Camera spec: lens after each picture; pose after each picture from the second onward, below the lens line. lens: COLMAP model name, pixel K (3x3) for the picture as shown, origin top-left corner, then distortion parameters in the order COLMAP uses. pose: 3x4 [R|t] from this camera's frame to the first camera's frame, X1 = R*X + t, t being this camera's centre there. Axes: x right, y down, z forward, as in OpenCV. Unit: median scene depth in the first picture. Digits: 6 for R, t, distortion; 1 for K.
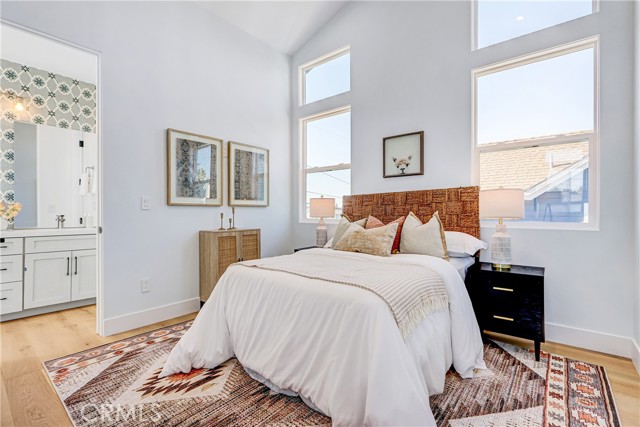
lens RADIAL K [[293.8, 0, 320.4], [0, 293.8, 208.4], [0, 0, 1]] dist [0.012163, 0.000121]
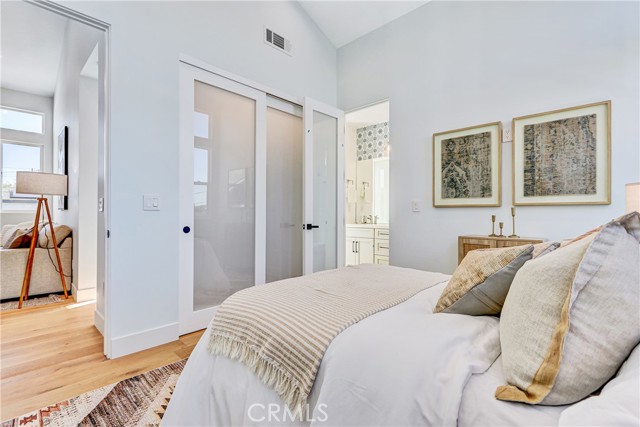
lens RADIAL K [[293.8, 0, 317.5], [0, 293.8, 212.0], [0, 0, 1]] dist [0.012163, 0.000121]
pose [[-0.070637, -0.004810, -0.997491, 0.510861], [0.006978, 0.999962, -0.005317, 0.008173], [0.997478, -0.007336, -0.070600, 0.606949]]
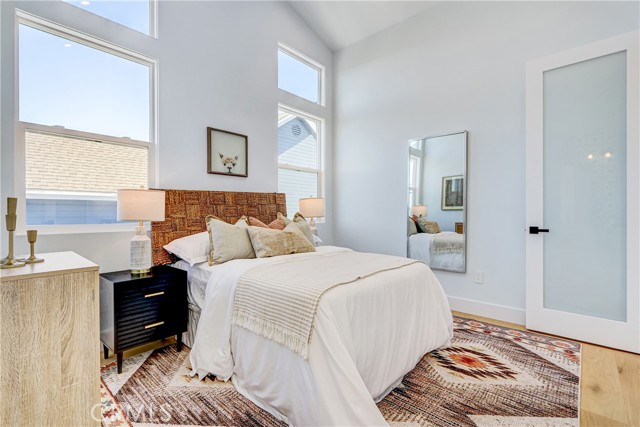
lens RADIAL K [[293.8, 0, 322.8], [0, 293.8, 218.8], [0, 0, 1]] dist [0.012163, 0.000121]
pose [[0.030039, -0.017754, 0.999391, -0.689220], [-0.011025, 0.999776, 0.018092, 0.012317], [-0.999488, -0.011561, 0.029836, 0.678571]]
